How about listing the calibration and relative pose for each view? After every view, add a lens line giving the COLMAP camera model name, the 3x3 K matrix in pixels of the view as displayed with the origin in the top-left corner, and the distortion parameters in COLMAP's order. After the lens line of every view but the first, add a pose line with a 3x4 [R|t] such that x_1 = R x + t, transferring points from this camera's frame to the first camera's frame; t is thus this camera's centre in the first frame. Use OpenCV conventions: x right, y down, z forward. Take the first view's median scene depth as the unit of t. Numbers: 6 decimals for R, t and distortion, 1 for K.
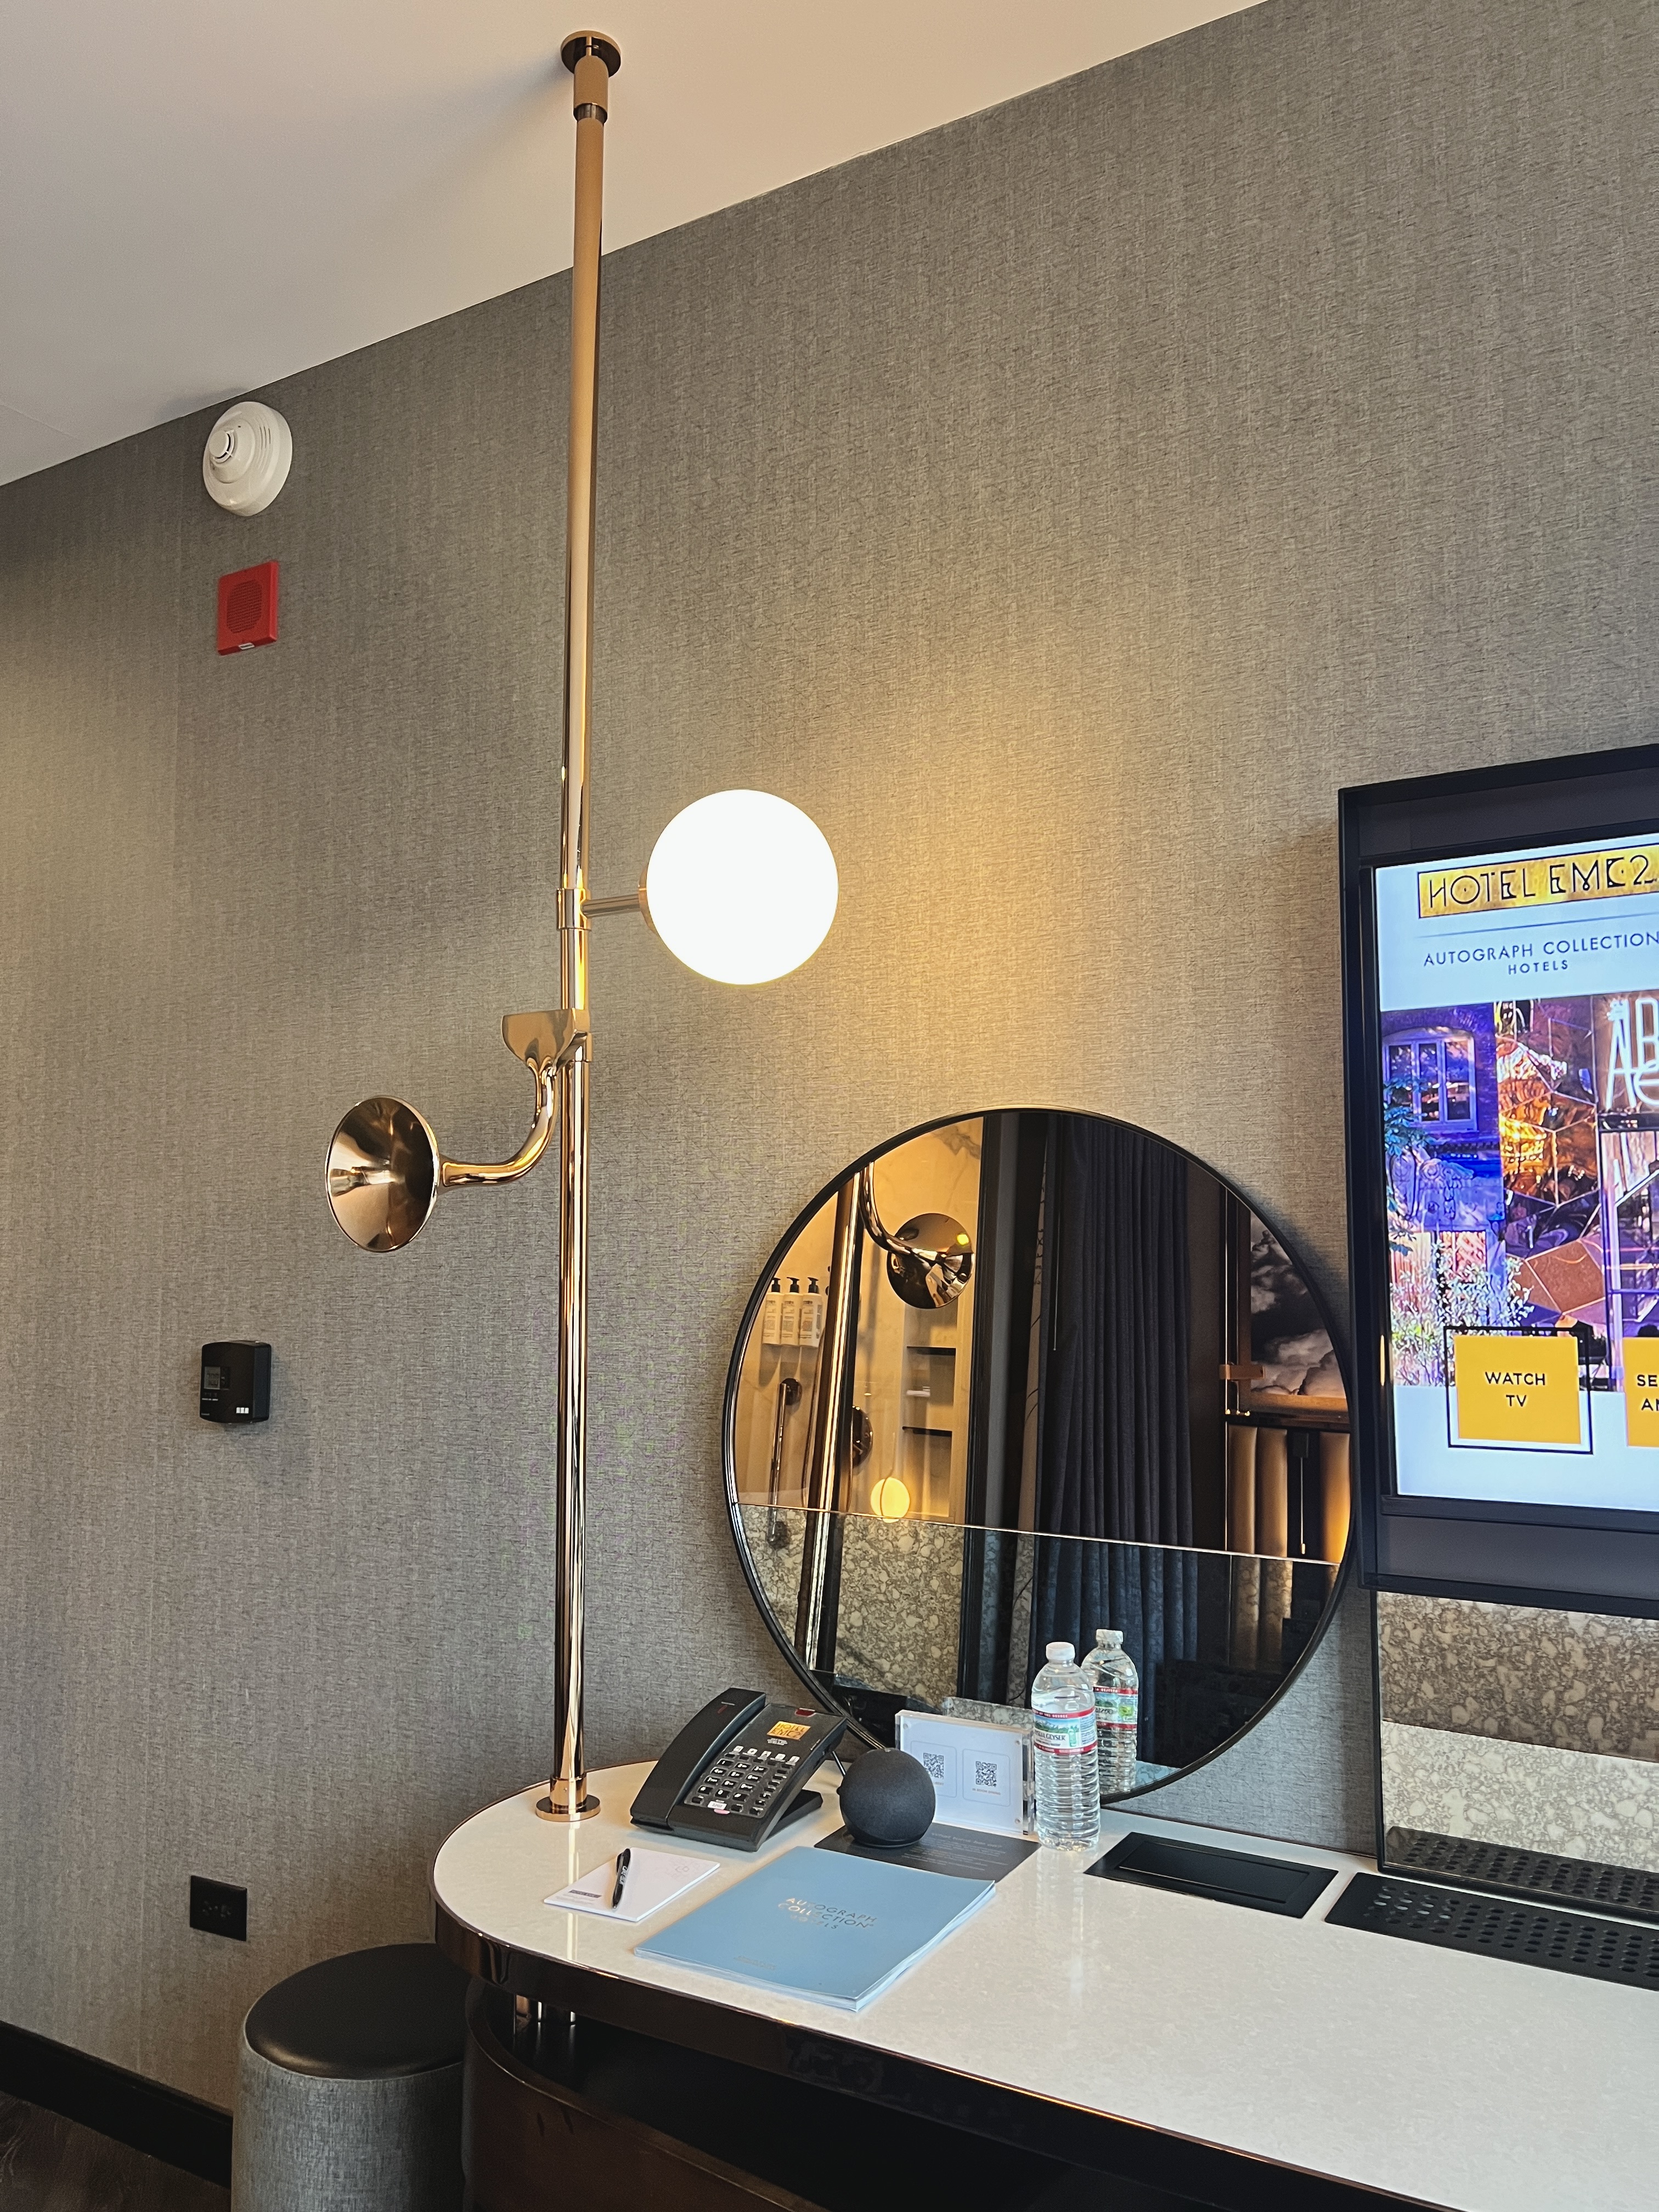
lens RADIAL K [[1653.4, 0, 830.8], [0, 1653.4, 1123.6], [0, 0, 1]] dist [0.044375, -0.050800]
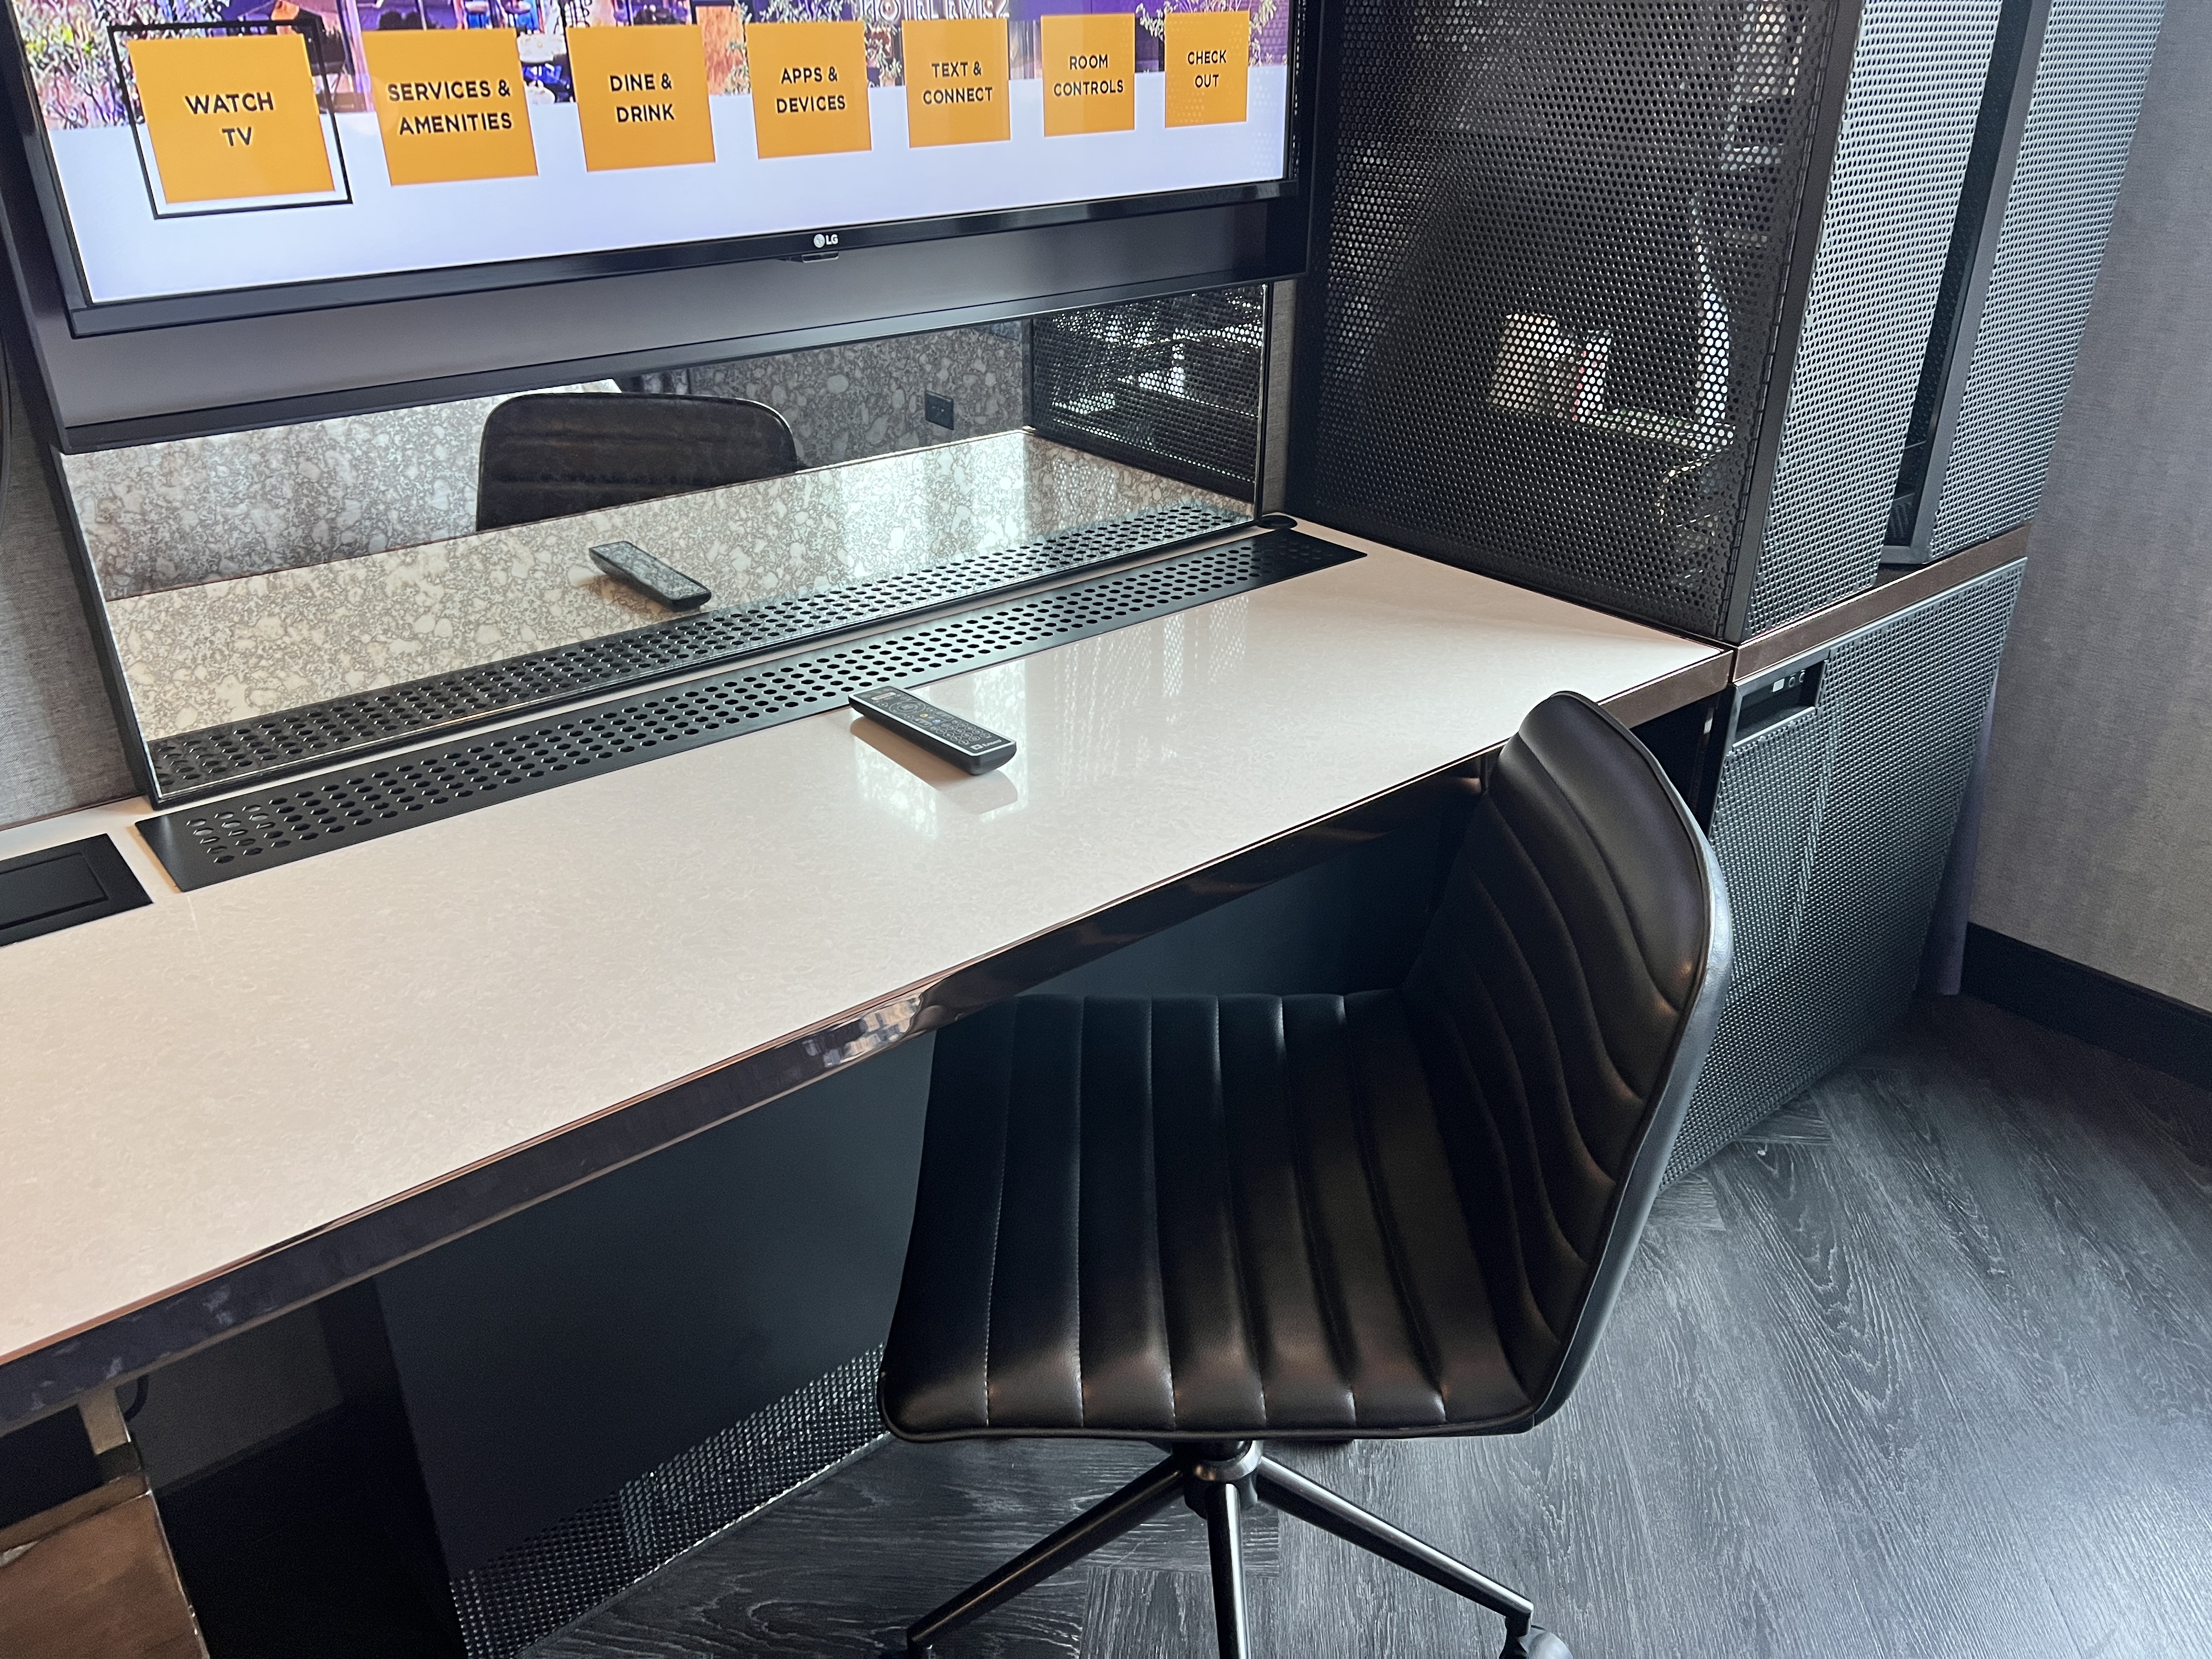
lens RADIAL K [[1653.4, 0, 1106.0], [0, 1653.4, 829.5], [0, 0, 1]] dist [0.044375, -0.050800]
pose [[0.336701, -0.429430, 0.837987, -0.181356], [-0.073880, 0.875158, 0.478163, 0.057118], [-0.938709, -0.222909, 0.262940, 0.399171]]
